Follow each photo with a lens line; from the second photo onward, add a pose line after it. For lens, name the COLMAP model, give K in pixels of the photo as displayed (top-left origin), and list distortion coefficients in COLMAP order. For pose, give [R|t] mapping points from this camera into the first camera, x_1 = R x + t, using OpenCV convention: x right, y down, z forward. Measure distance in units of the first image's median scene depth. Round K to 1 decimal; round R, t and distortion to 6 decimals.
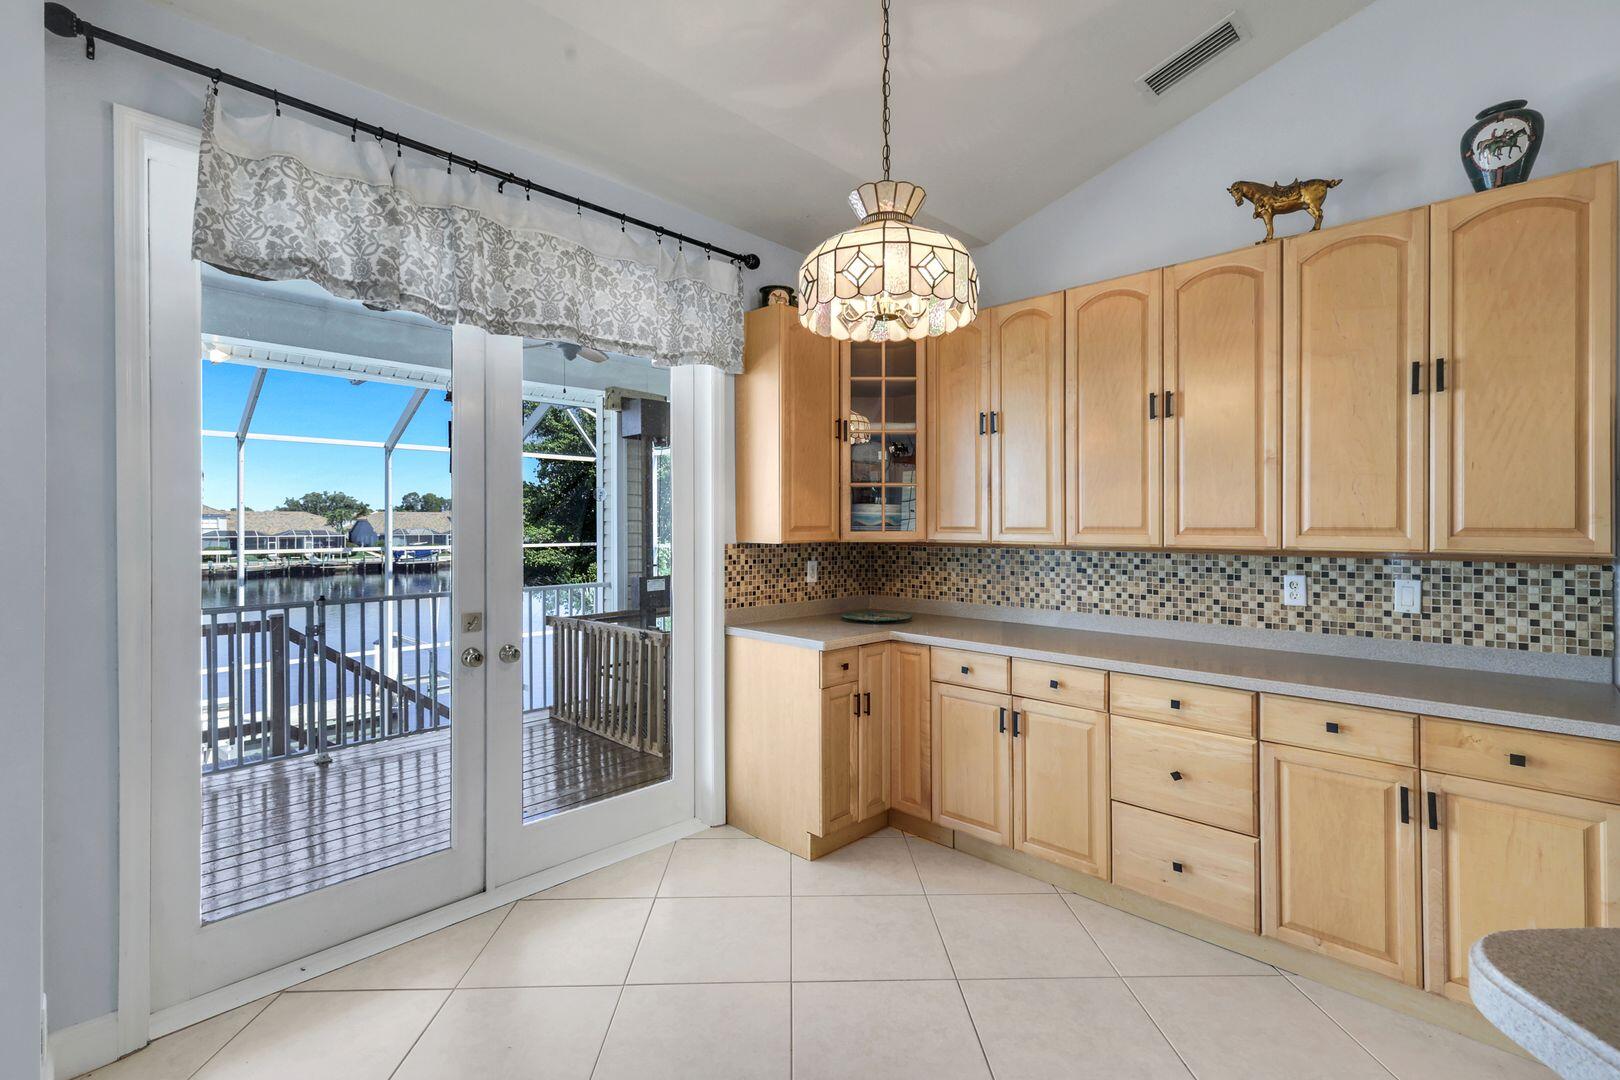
lens RADIAL K [[714.0, 0, 809.6], [0, 714.0, 523.1], [0, 0, 1]] dist [0.001034, 0.000555]
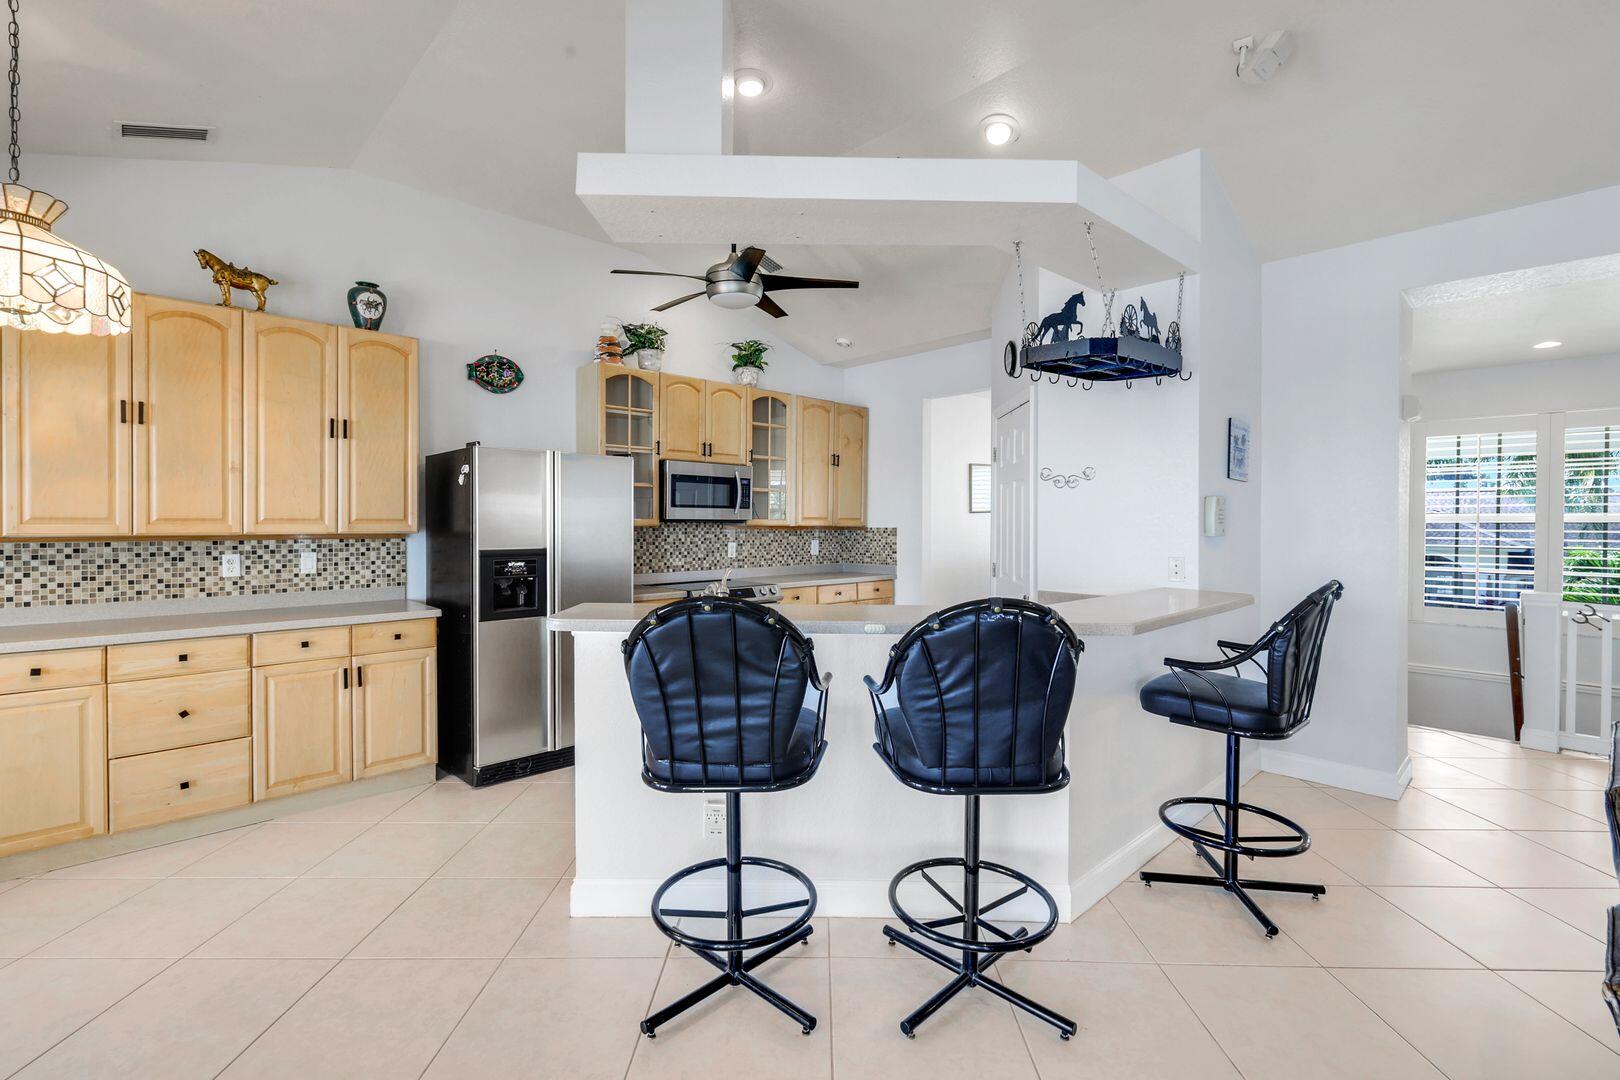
lens RADIAL K [[717.2, 0, 817.4], [0, 717.2, 528.1], [0, 0, 1]] dist [0.000221, 0.000075]
pose [[0.029650, -0.011223, 0.999497, -0.672843], [-0.004537, 0.999925, 0.011362, 0.003830], [-0.999550, -0.004871, 0.029597, -0.149026]]
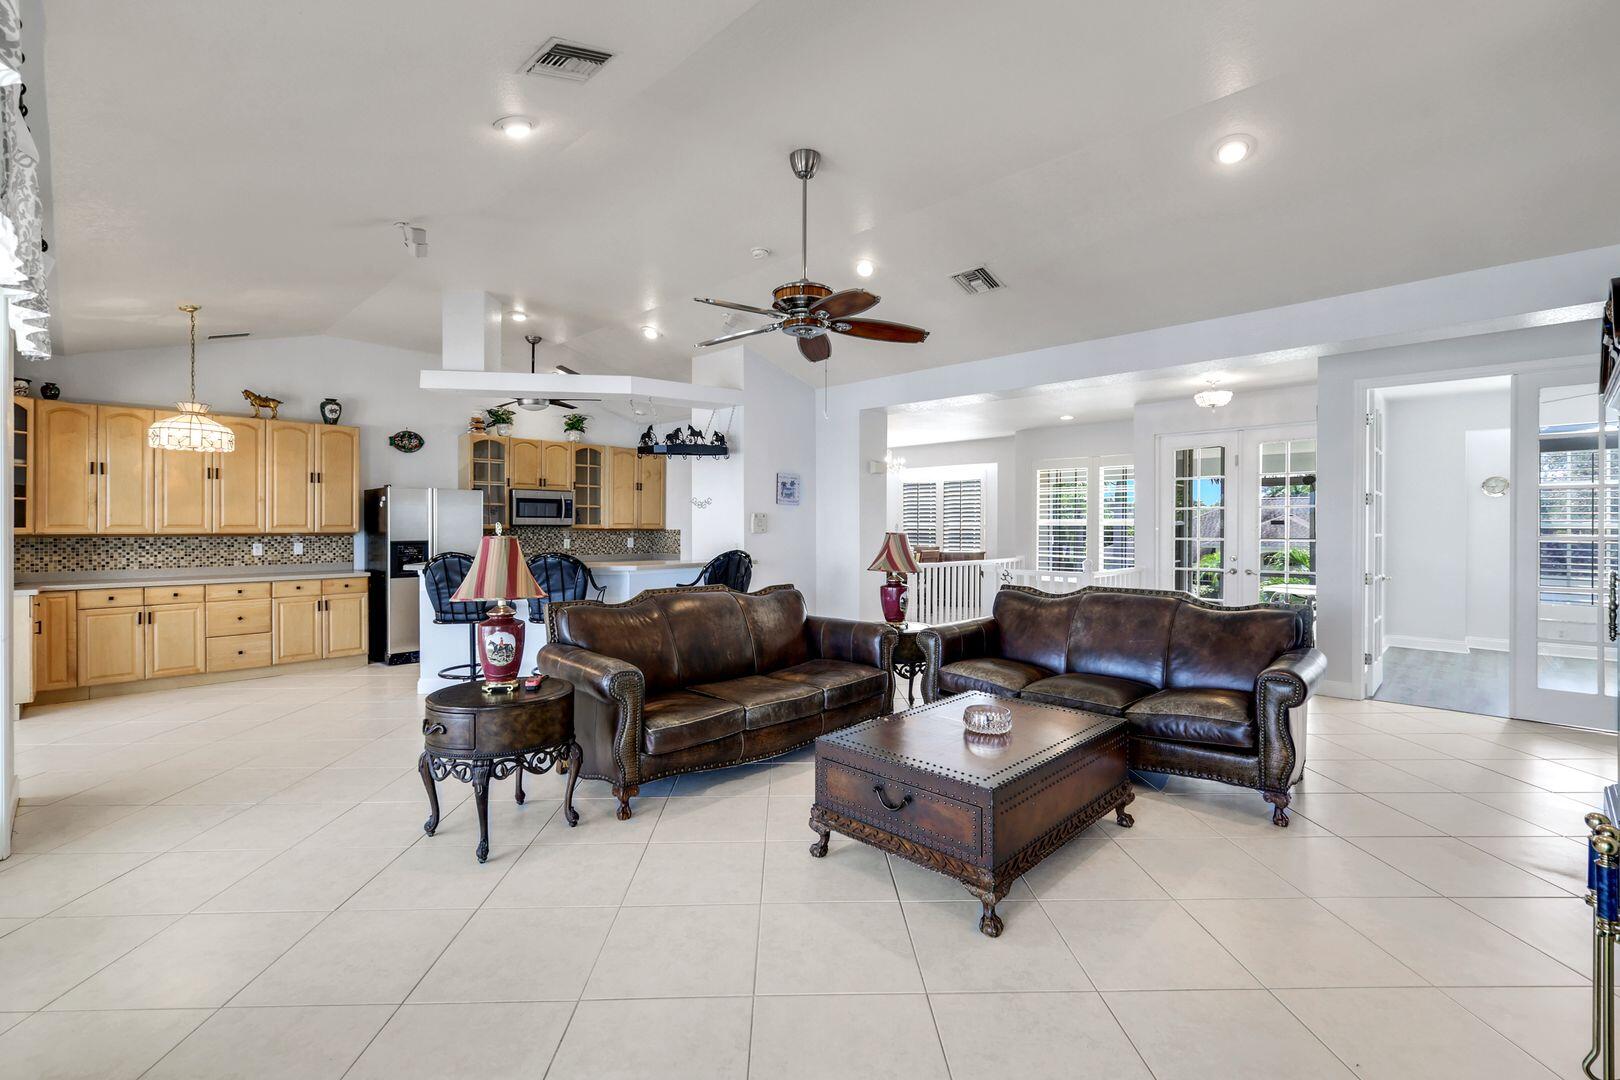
lens RADIAL K [[694.2, 0, 809.2], [0, 694.2, 528.7], [0, 0, 1]] dist [0.000172, -0.000250]
pose [[-0.007472, -0.007004, 0.999948, -1.938137], [-0.002872, 0.999971, 0.006982, -0.003649], [-0.999968, -0.002820, -0.007492, -1.019941]]
